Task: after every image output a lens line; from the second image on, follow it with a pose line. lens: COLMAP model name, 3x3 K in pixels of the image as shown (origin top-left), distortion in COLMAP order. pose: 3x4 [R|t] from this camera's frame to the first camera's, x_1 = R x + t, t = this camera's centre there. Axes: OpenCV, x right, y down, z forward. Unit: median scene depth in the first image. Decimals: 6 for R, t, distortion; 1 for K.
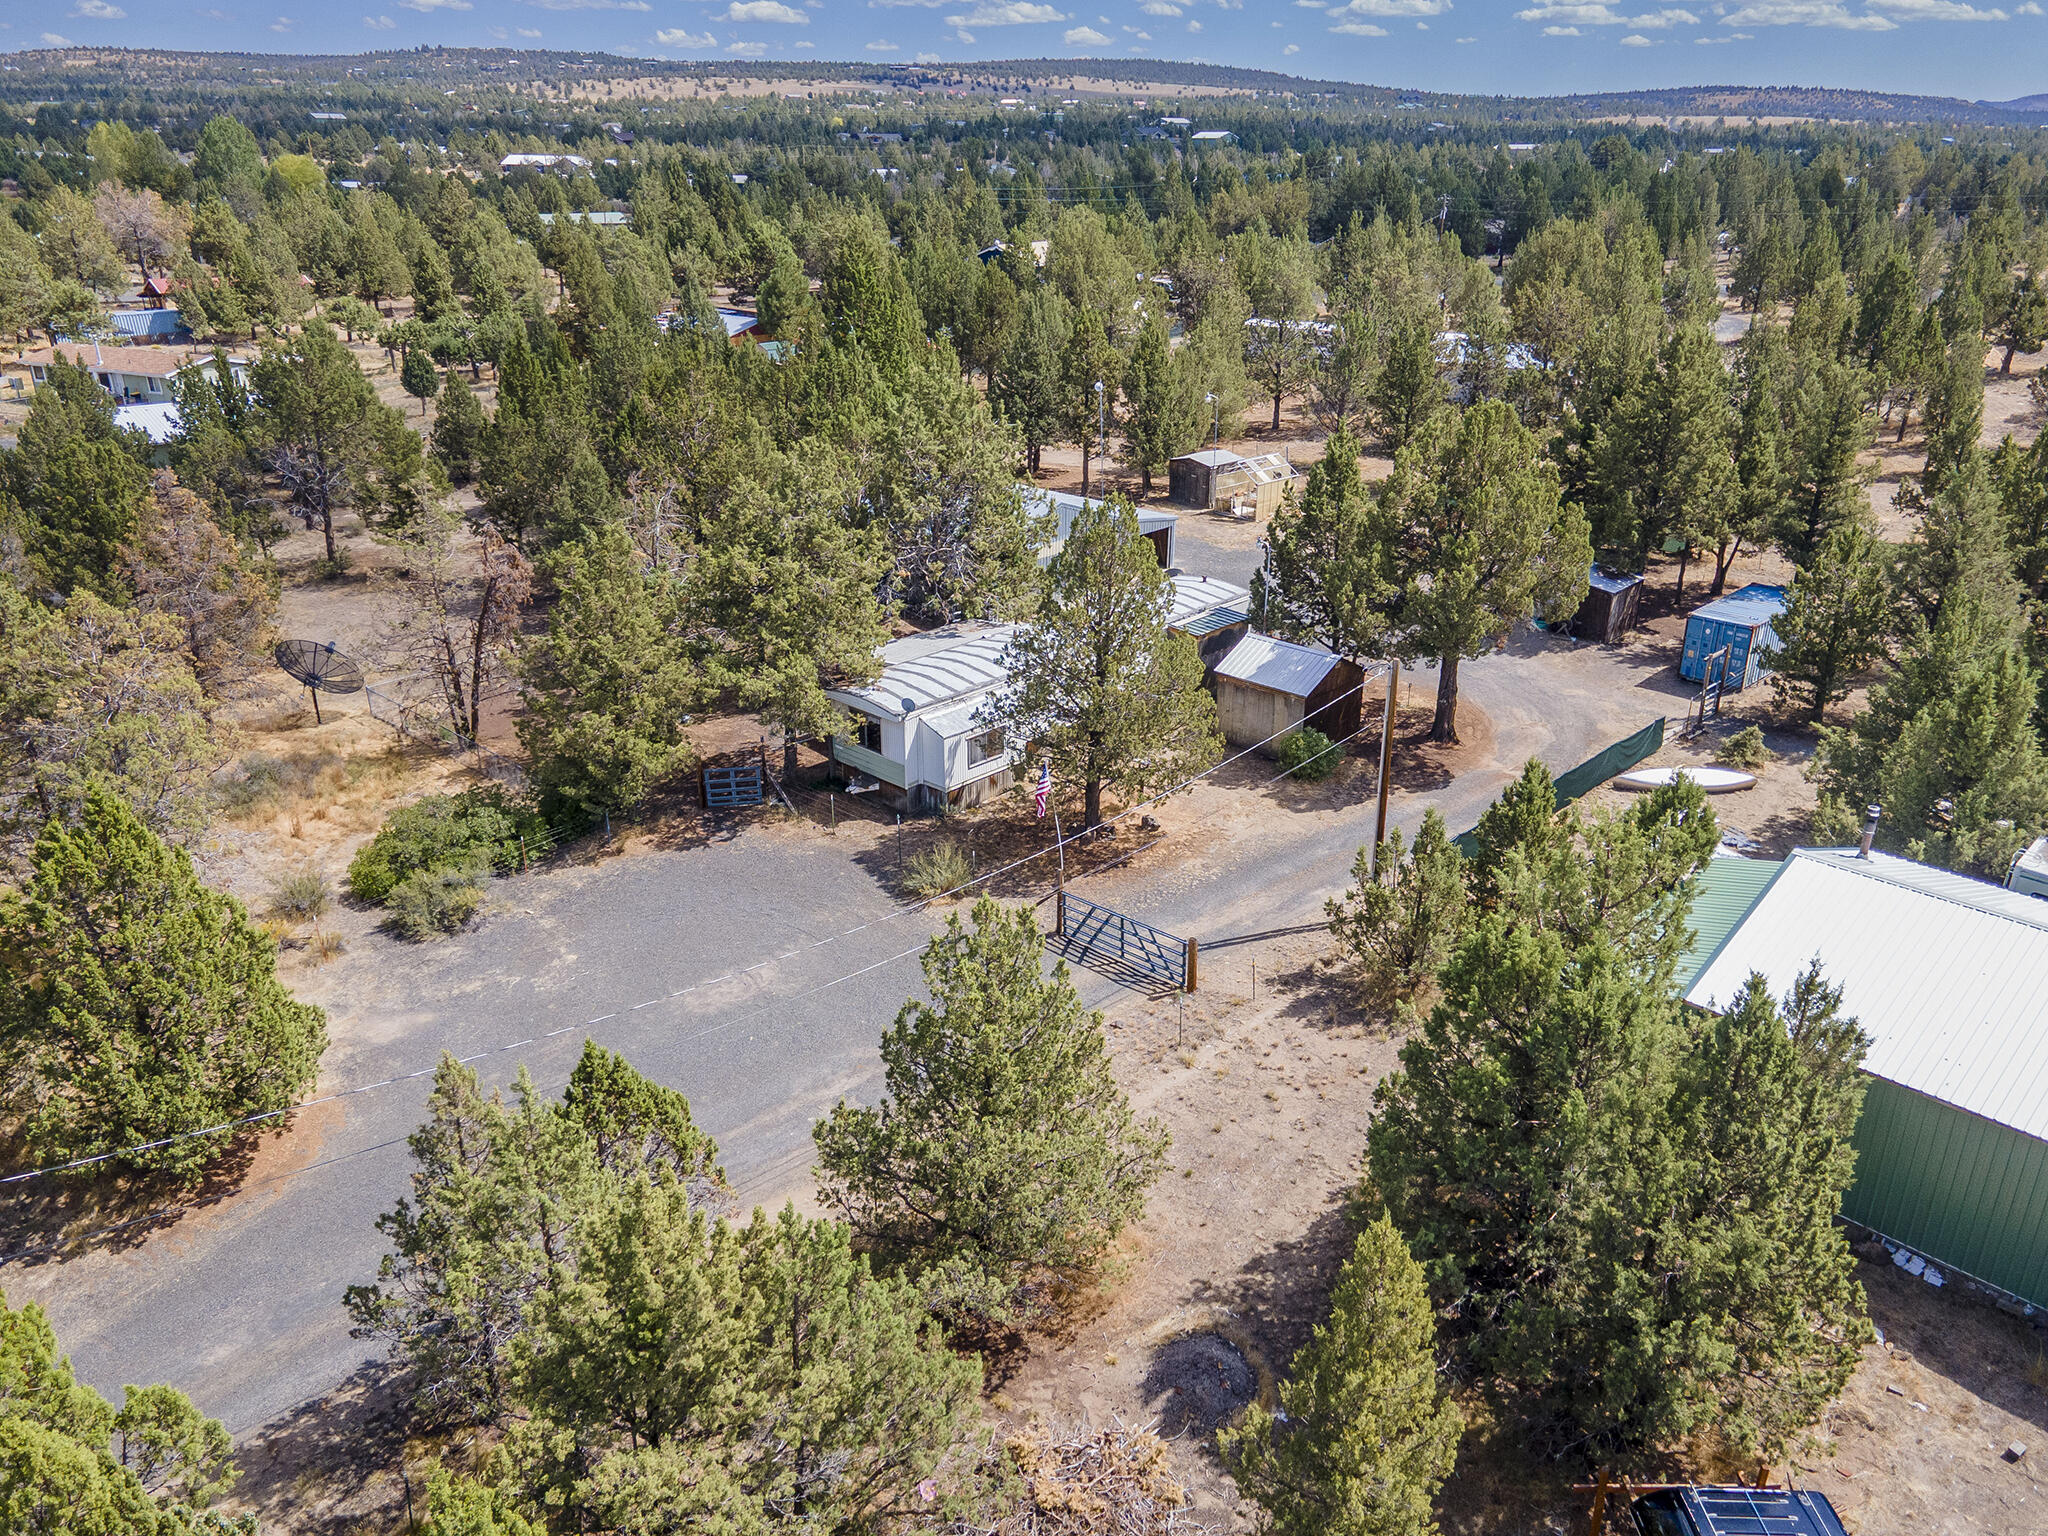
lens RADIAL K [[1492.9, 0, 1032.9], [0, 1492.9, 770.9], [0, 0, 1]] dist [0.046536, 0.005967]
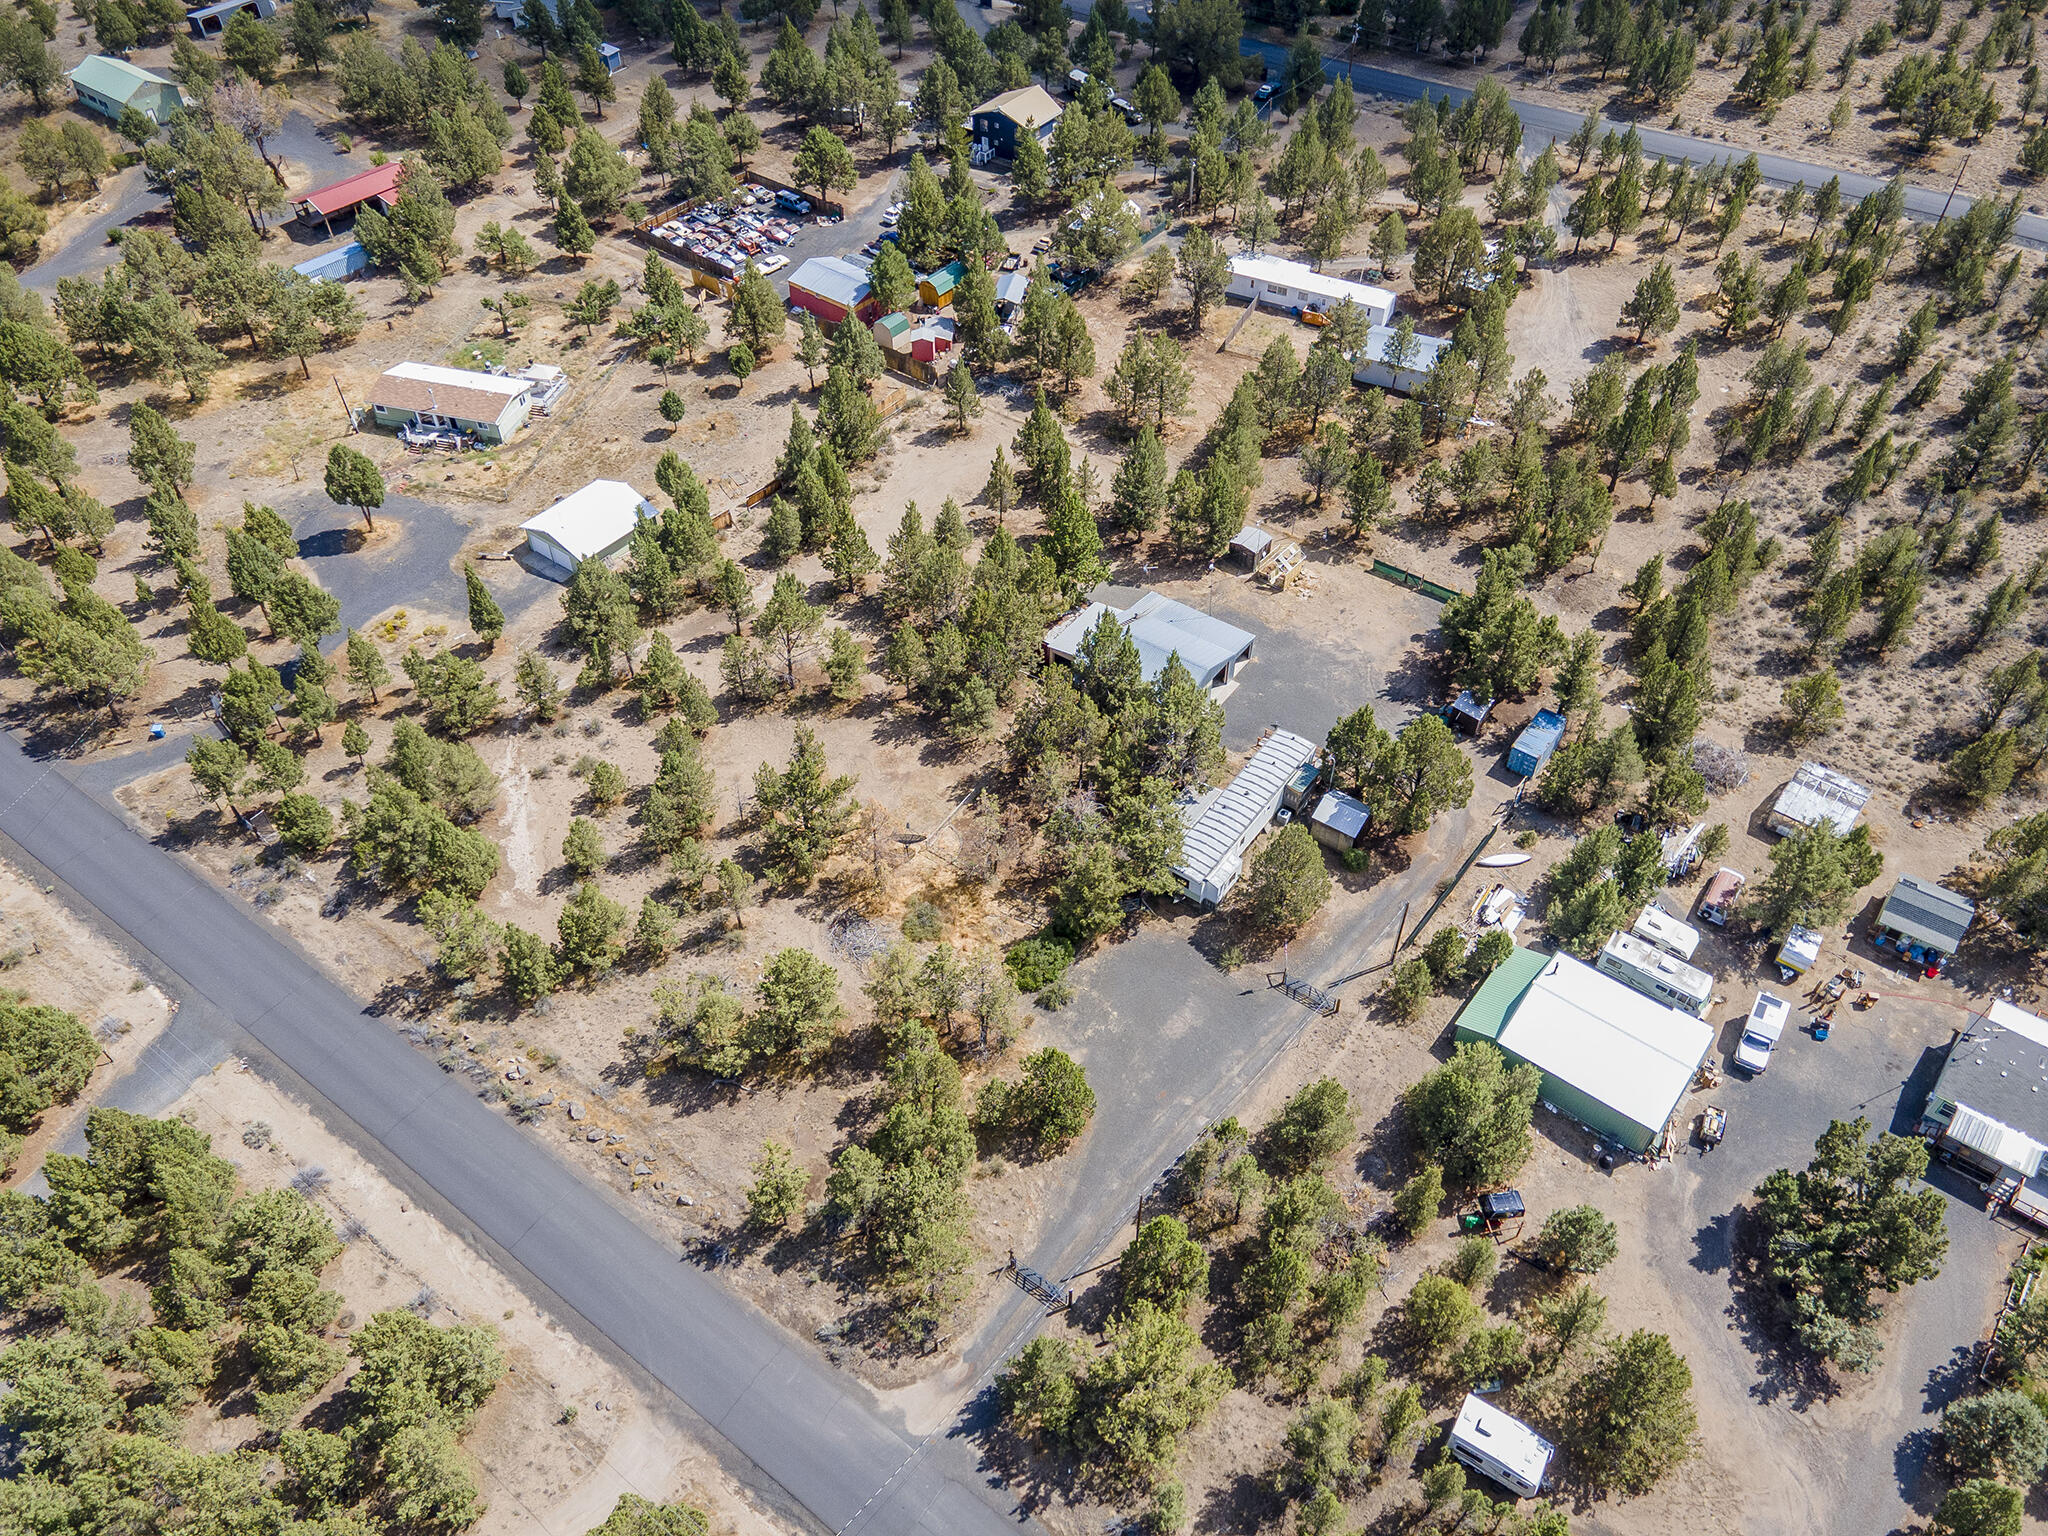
lens RADIAL K [[1496.0, 0, 1026.6], [0, 1496.0, 763.2], [0, 0, 1]] dist [0.015594, 0.058029]
pose [[0.991868, -0.096030, 0.083518, -0.545872], [0.057122, 0.922341, 0.382131, -1.146675], [-0.113728, -0.374253, 0.920326, -1.141606]]
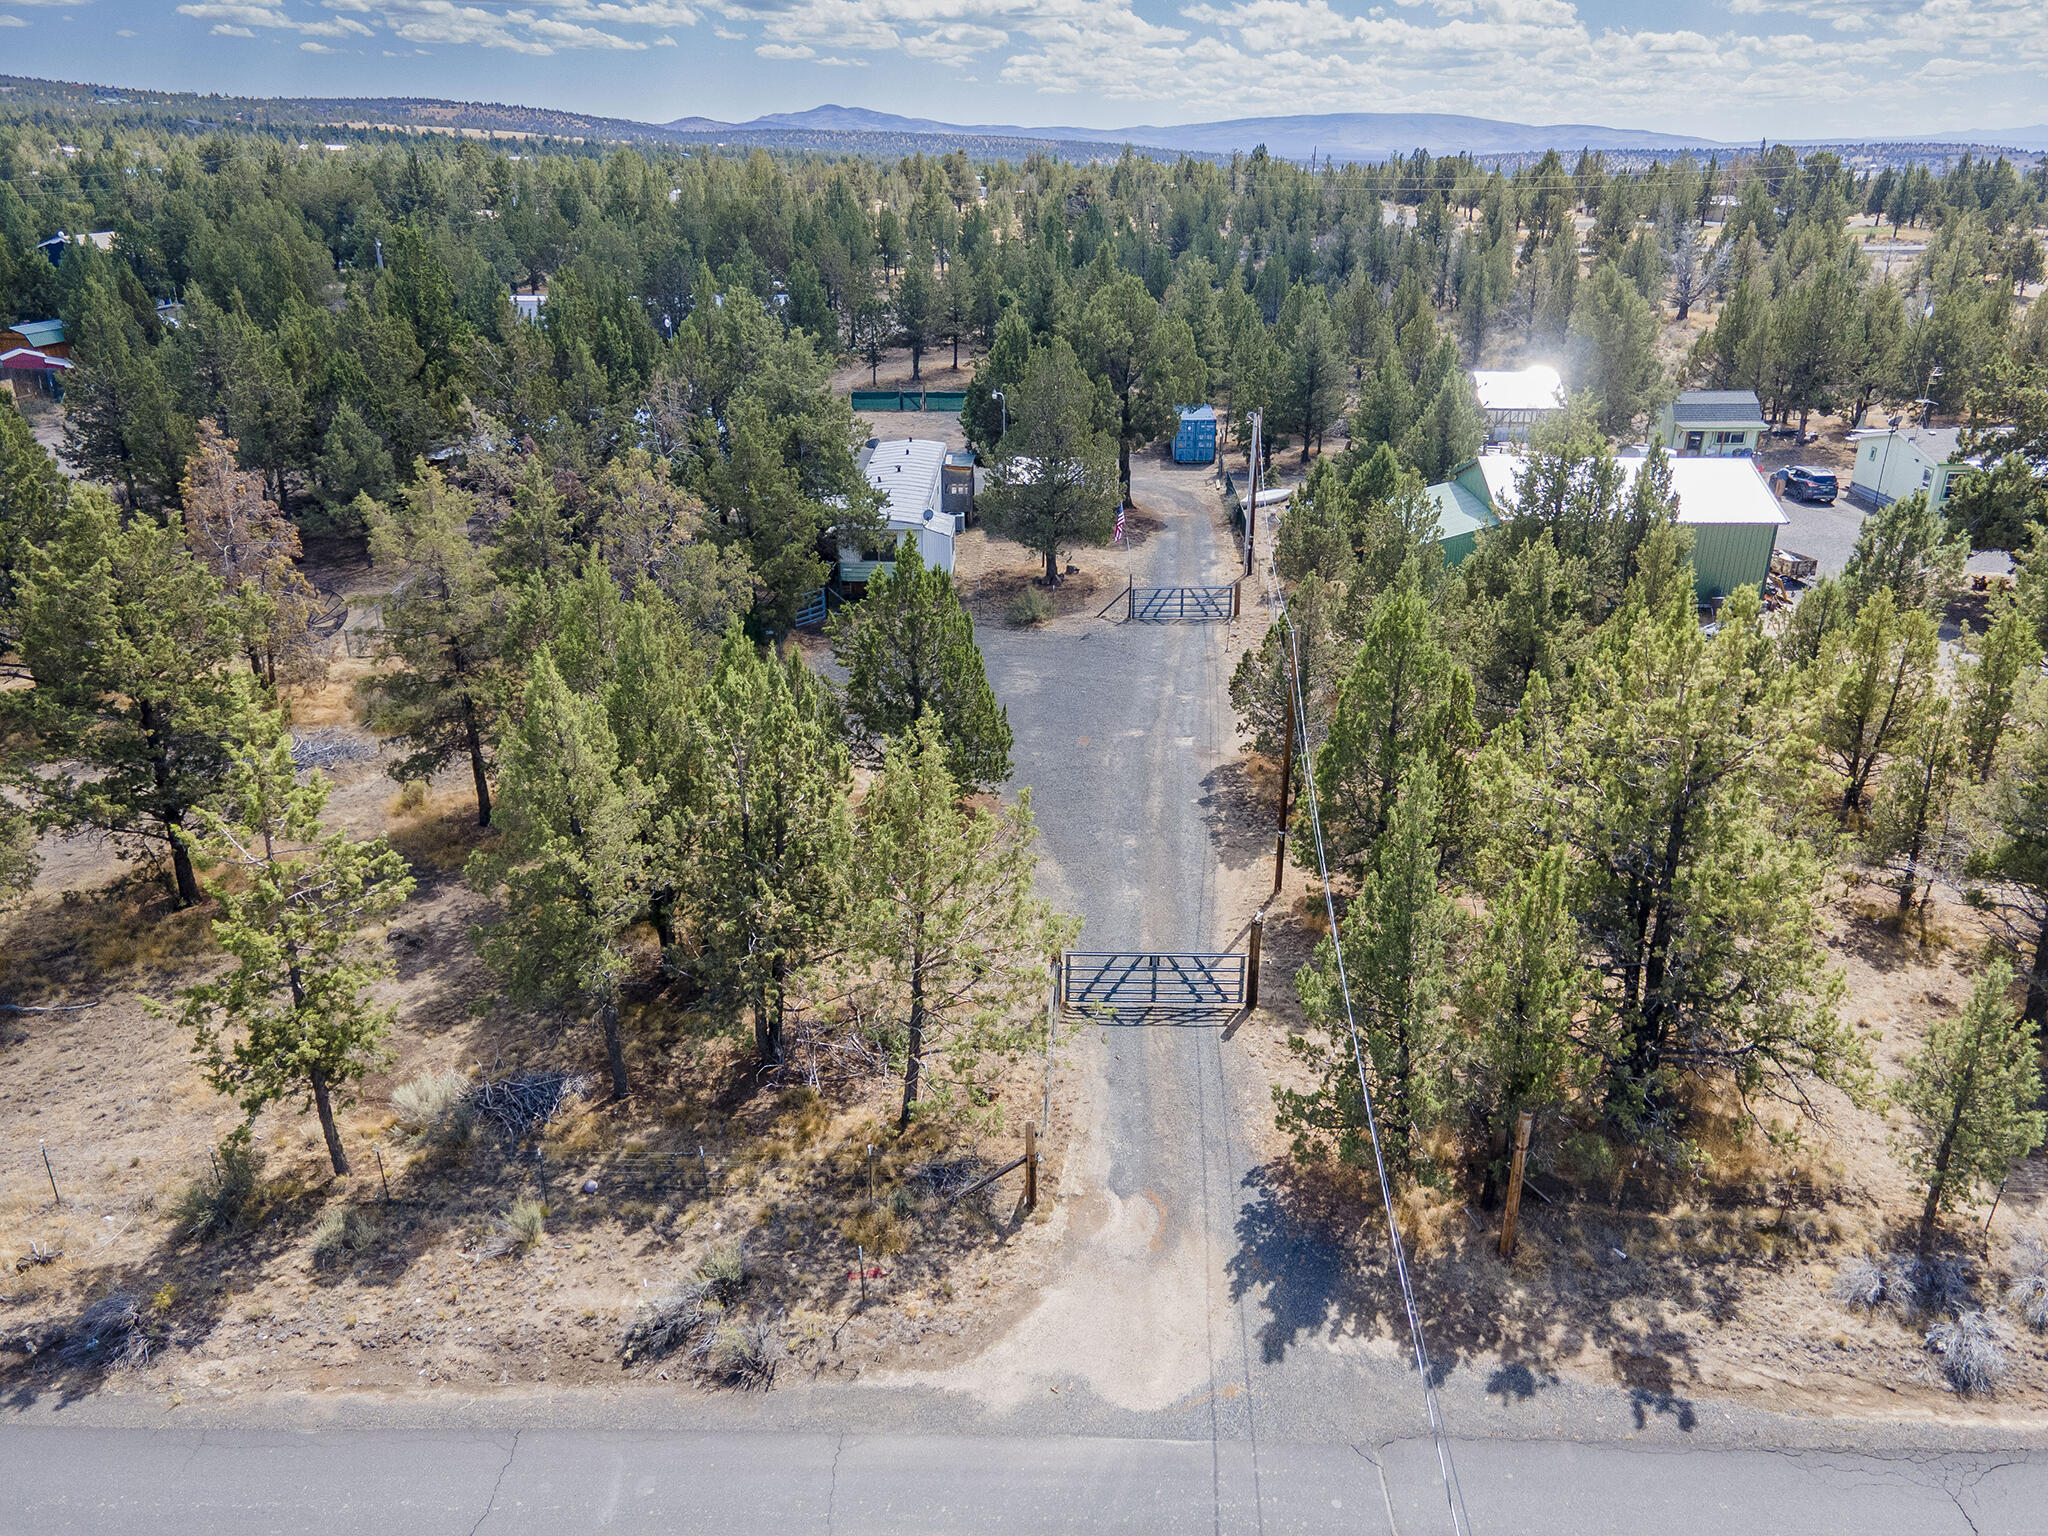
lens RADIAL K [[1492.9, 0, 1032.9], [0, 1492.9, 770.9], [0, 0, 1]] dist [0.046536, 0.005967]
pose [[0.731092, -0.261177, 0.630310, -0.902801], [0.264951, 0.960008, 0.090476, 0.078711], [-0.628733, 0.100855, 0.771053, -0.087678]]
